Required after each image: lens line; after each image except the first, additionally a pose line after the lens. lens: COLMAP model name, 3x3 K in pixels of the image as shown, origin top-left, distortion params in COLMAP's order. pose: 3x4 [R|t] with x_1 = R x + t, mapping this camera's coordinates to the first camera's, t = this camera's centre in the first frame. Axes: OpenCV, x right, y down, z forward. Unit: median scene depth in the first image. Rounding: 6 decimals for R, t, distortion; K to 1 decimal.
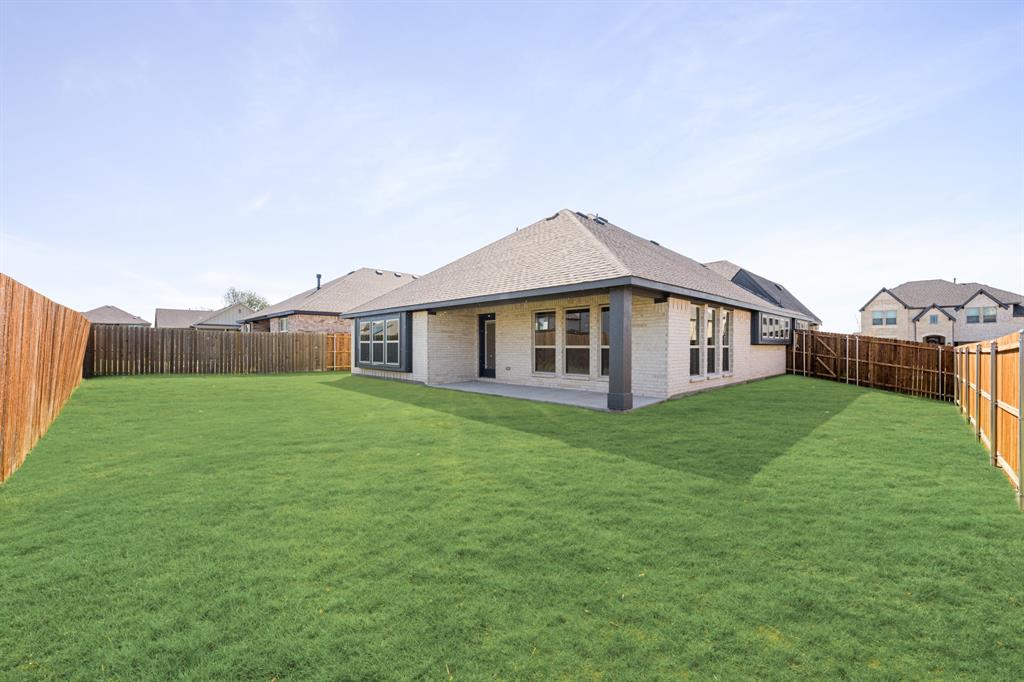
lens RADIAL K [[421.0, 0, 512.0], [0, 421.0, 341.0], [0, 0, 1]] dist [-0.000595, -0.000149]
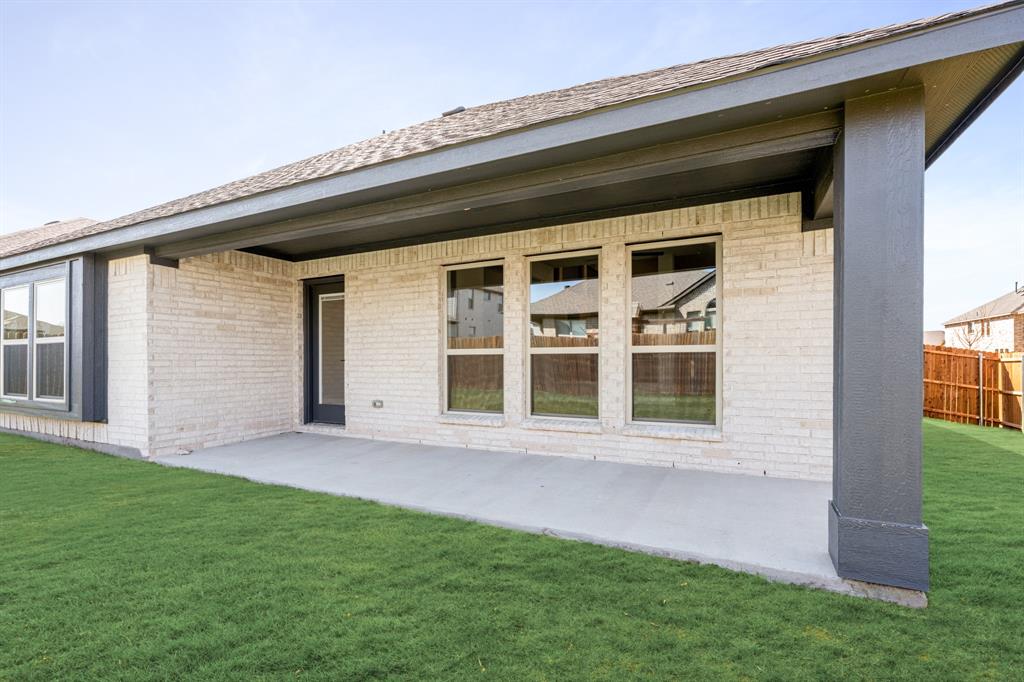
lens RADIAL K [[460.9, 0, 512.9], [0, 460.9, 353.6], [0, 0, 1]] dist [-0.000274, -0.000045]
pose [[0.945803, 0.000417, 0.324740, -0.030328], [0.000808, 0.999993, -0.003638, 0.015866], [-0.324740, 0.003703, 0.945796, 0.507104]]
